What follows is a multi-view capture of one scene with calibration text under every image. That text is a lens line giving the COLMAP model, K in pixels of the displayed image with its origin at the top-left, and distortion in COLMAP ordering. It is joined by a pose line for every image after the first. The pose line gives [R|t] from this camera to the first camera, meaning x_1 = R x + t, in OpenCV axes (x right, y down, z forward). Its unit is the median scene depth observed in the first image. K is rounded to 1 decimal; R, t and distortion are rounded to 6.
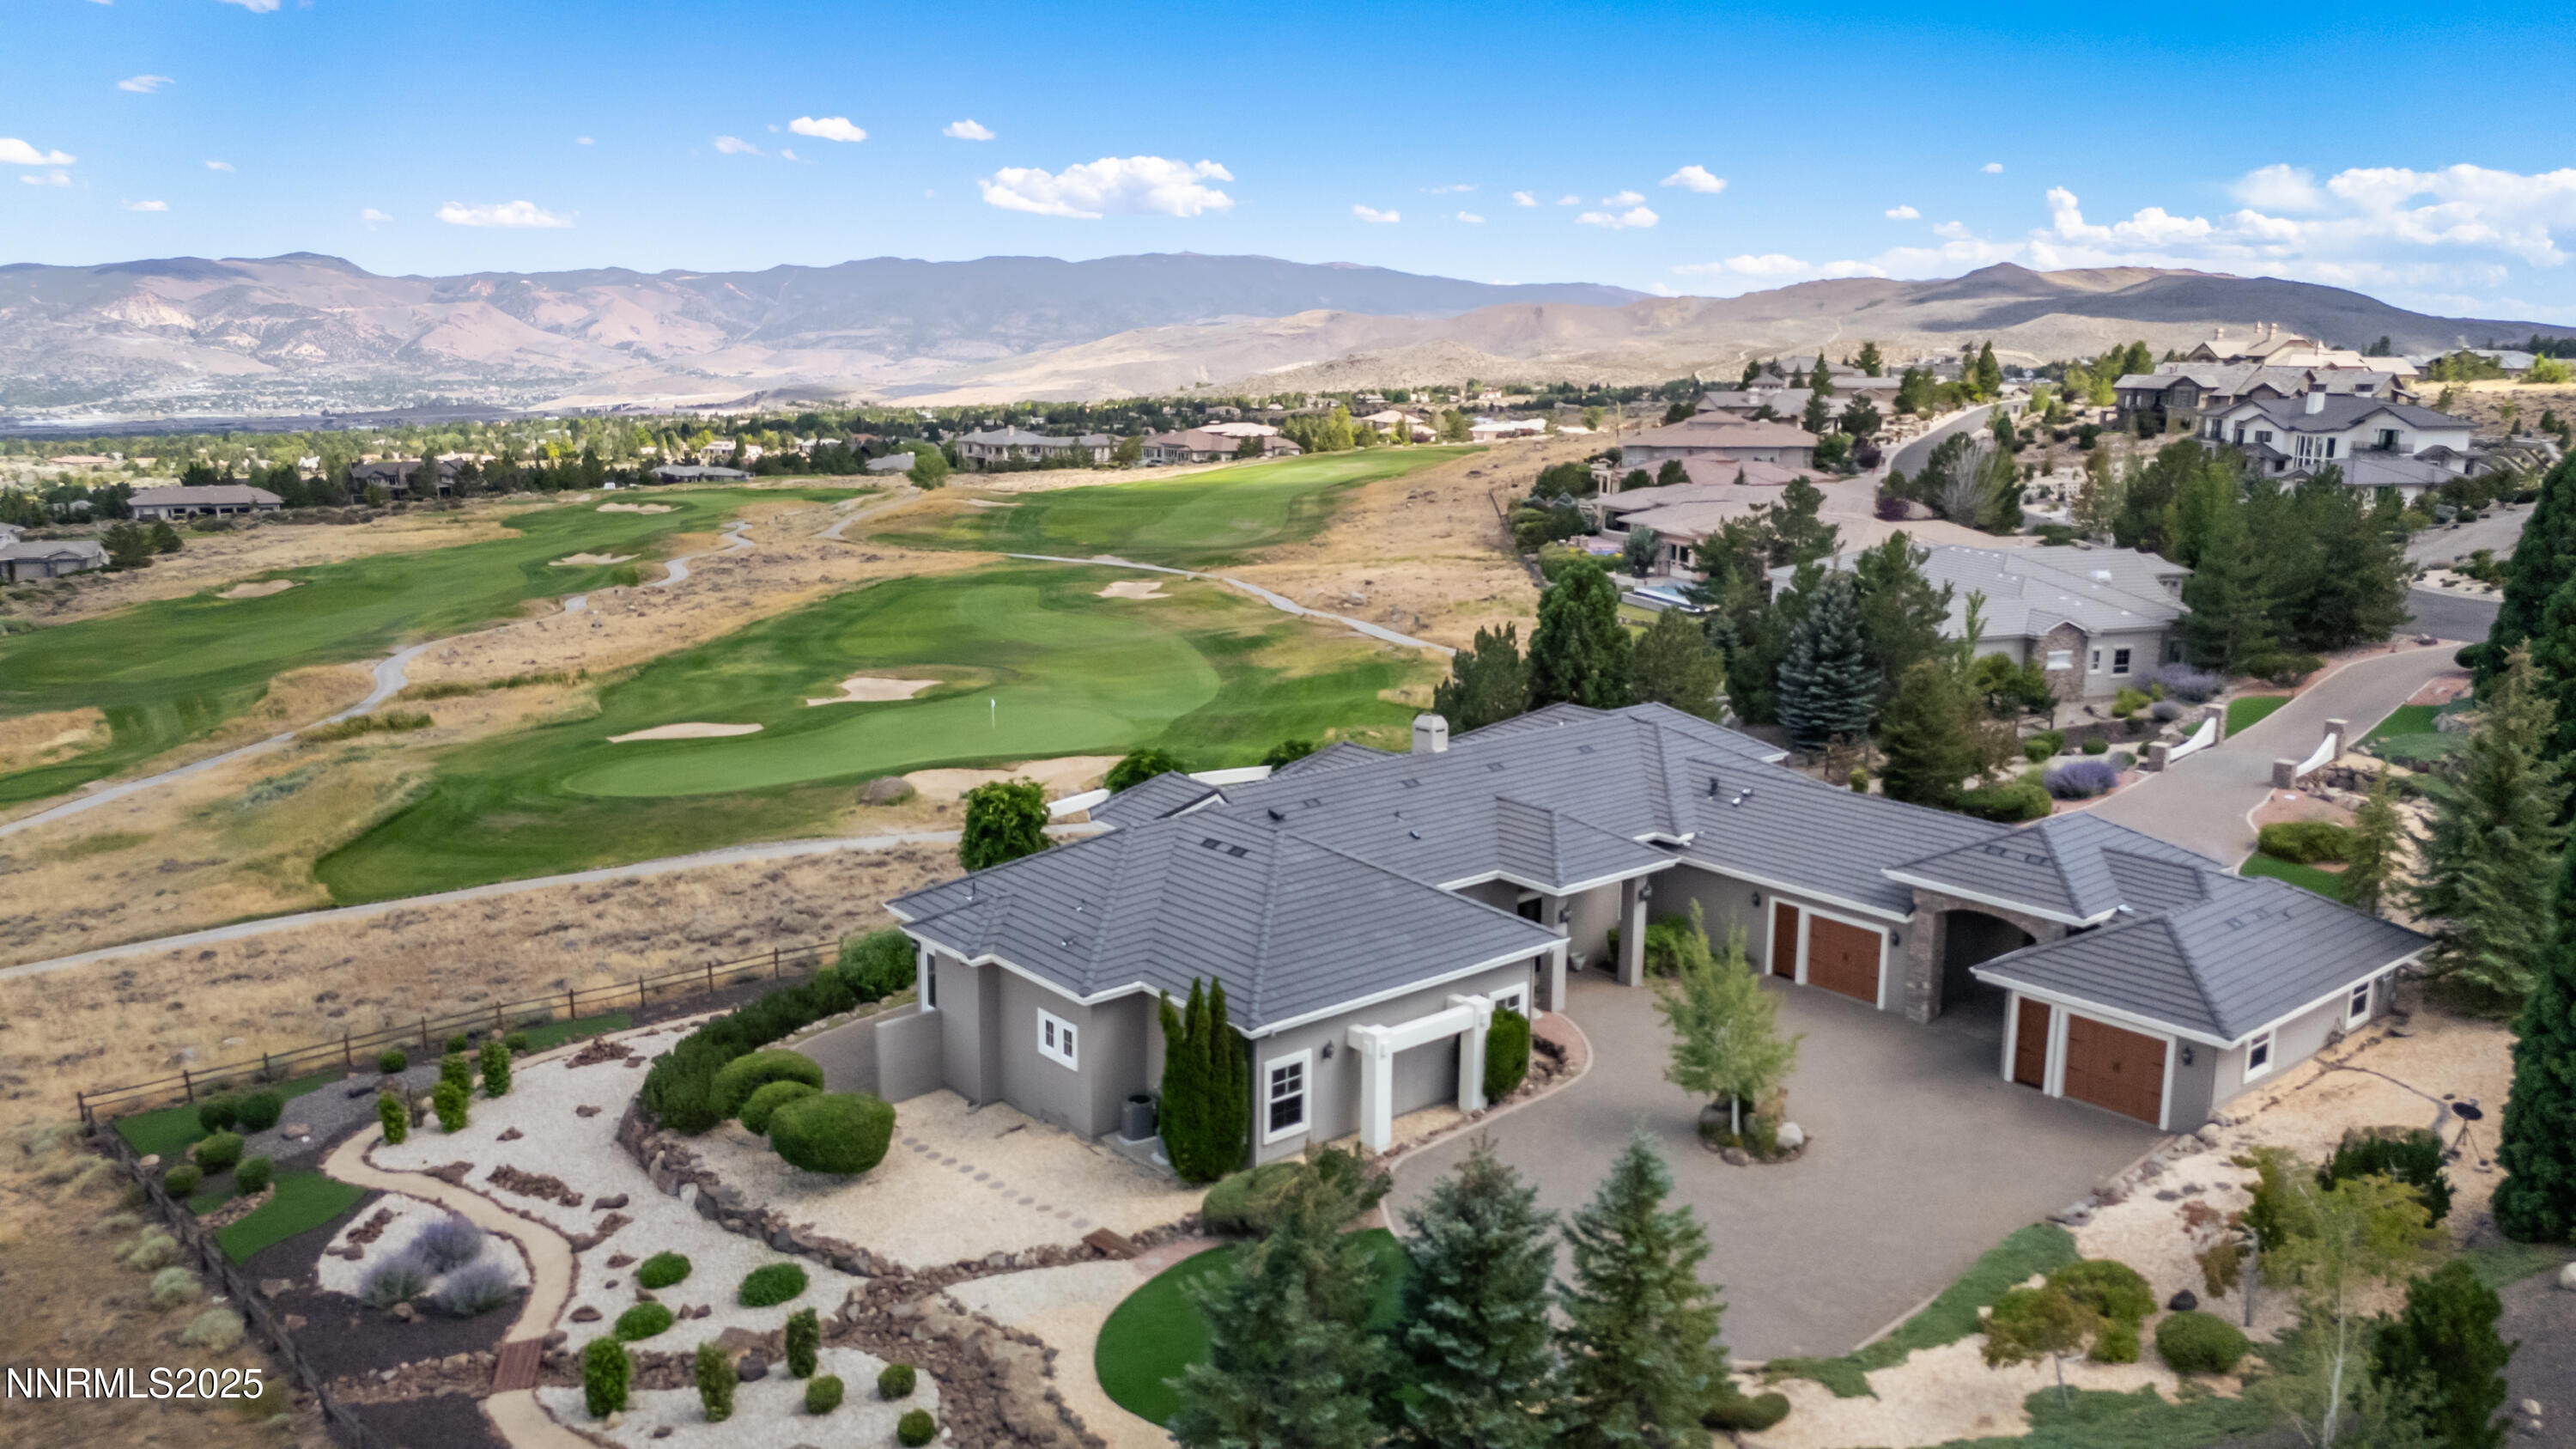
lens RADIAL K [[1860.5, 0, 1288.0], [0, 1860.5, 724.5], [0, 0, 1]] dist [0.114660, -0.131598]
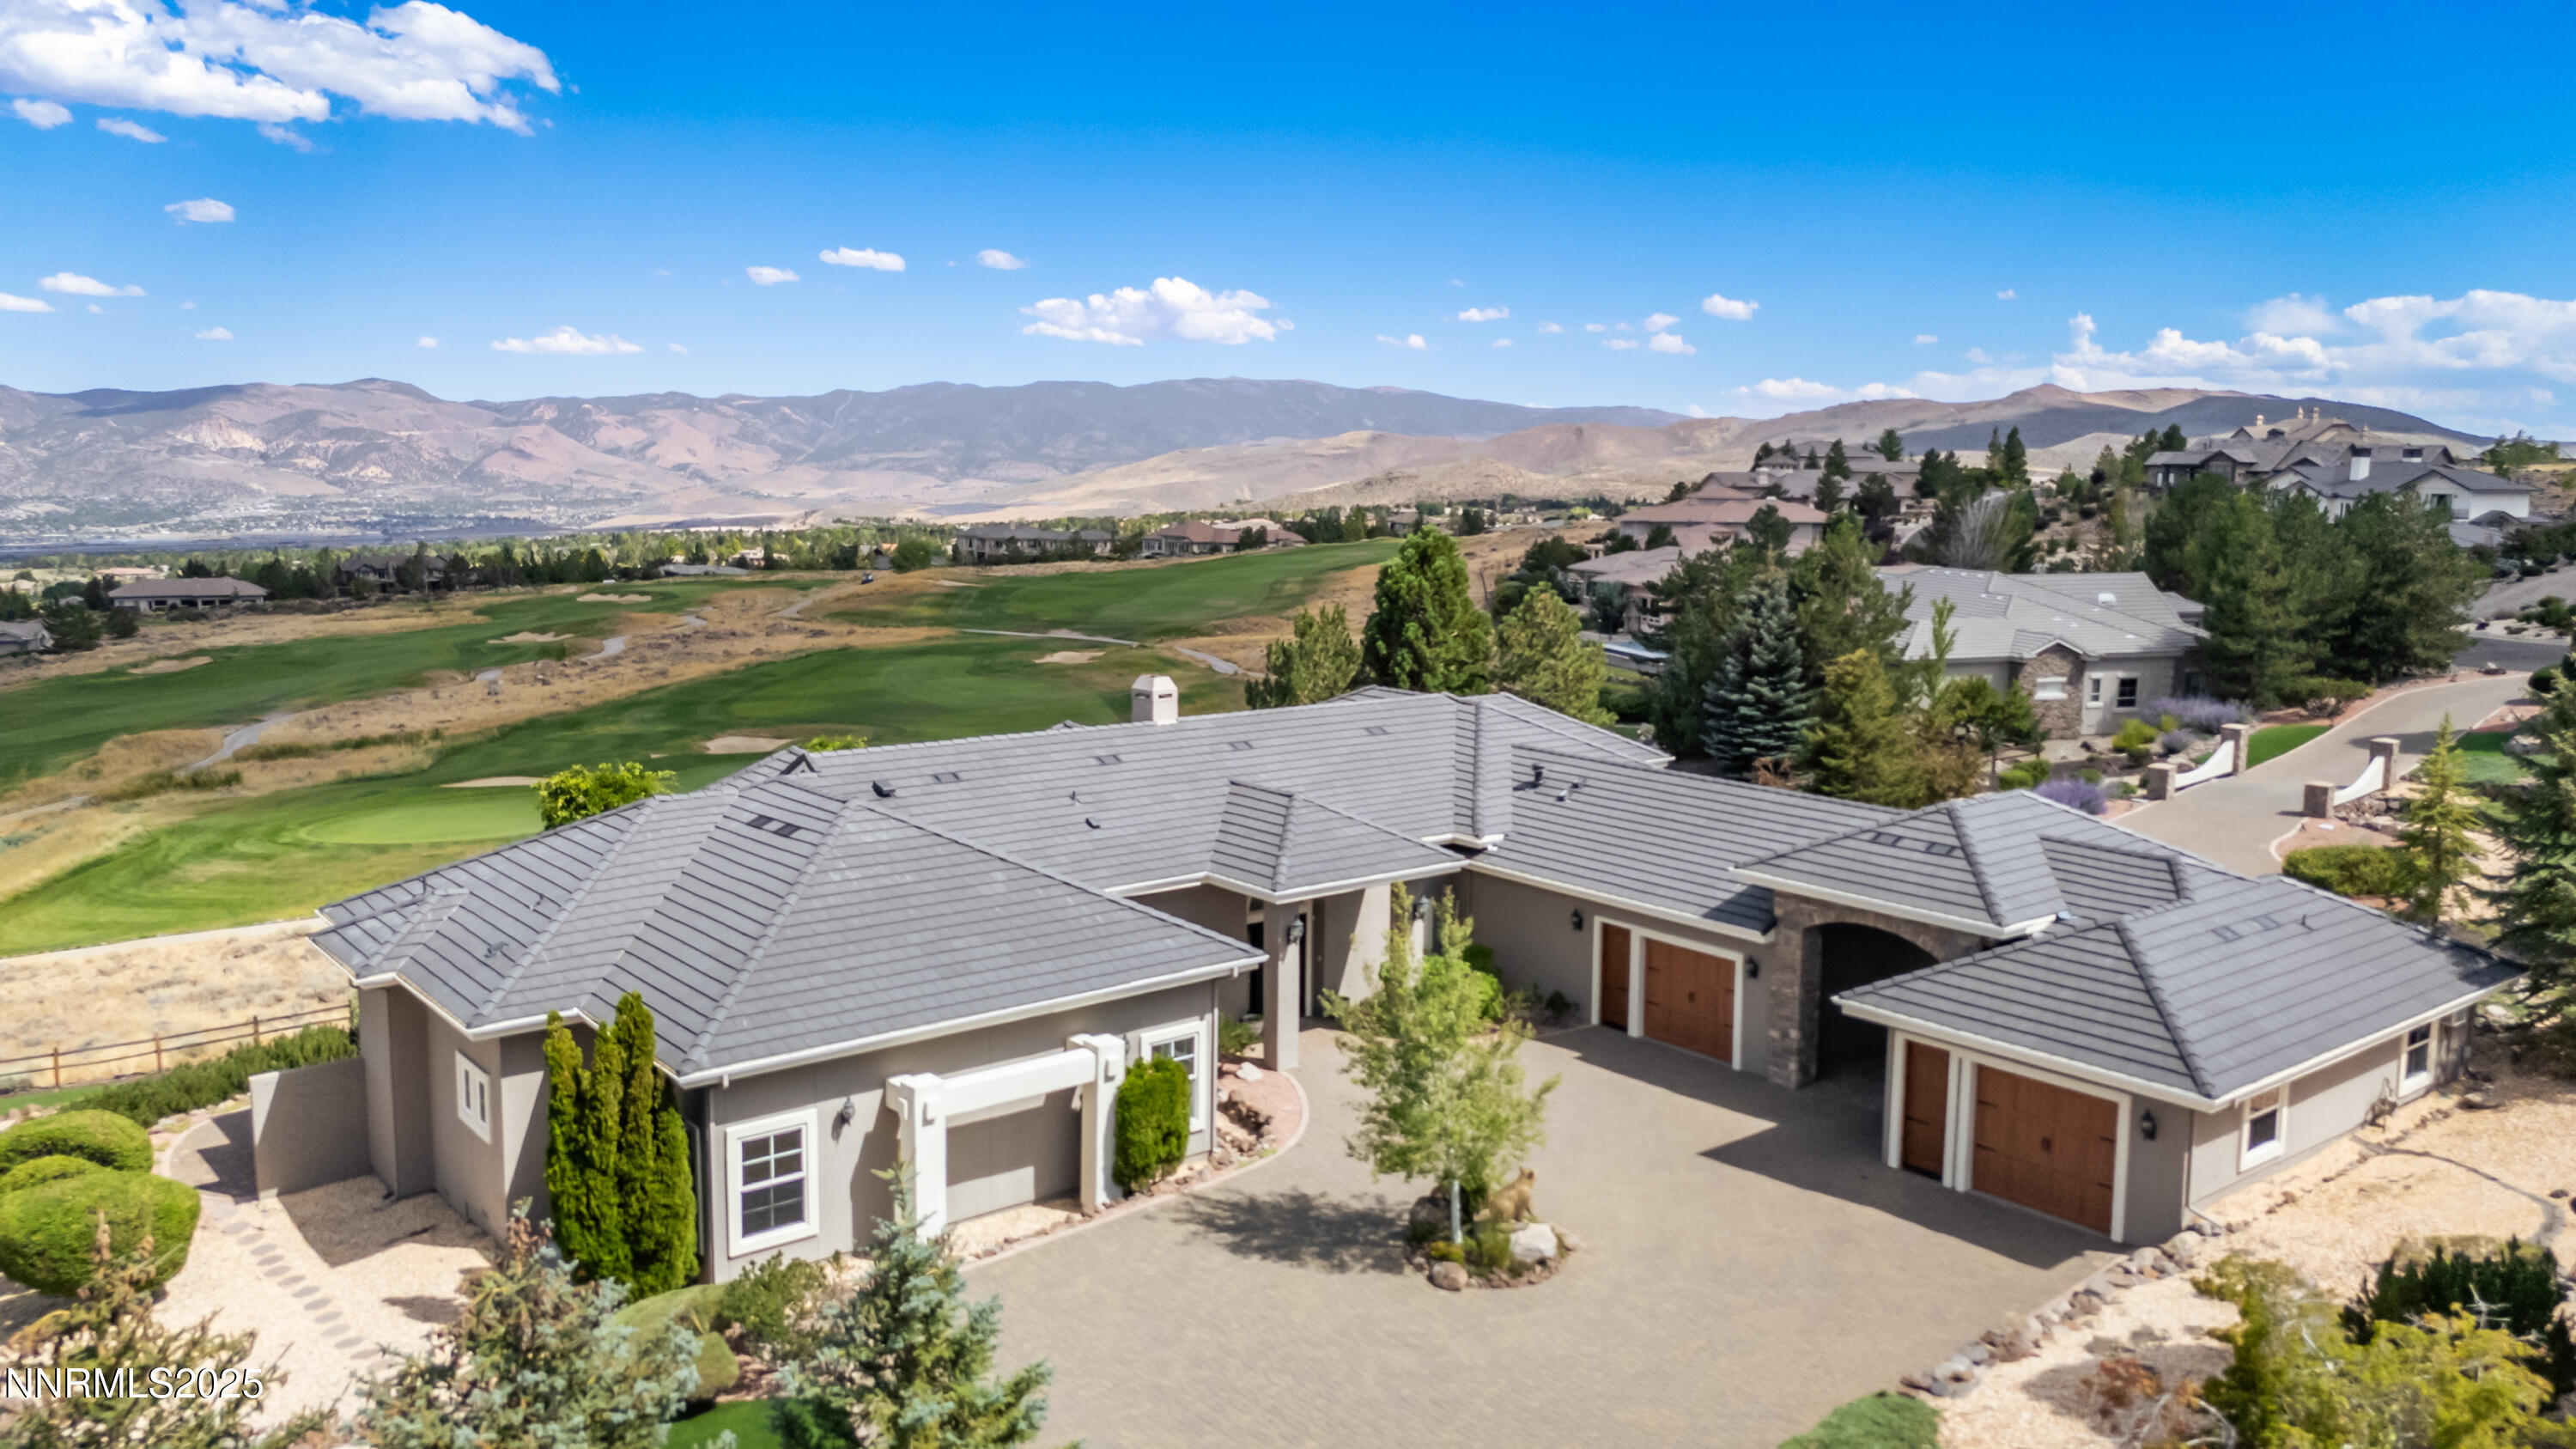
lens RADIAL K [[1860.5, 0, 1288.0], [0, 1860.5, 724.5], [0, 0, 1]] dist [0.114660, -0.131598]
pose [[0.999710, 0.003915, -0.023777, 0.119296], [-0.005410, 0.997991, -0.063128, 0.049285], [0.023482, 0.063238, 0.997722, 0.207270]]
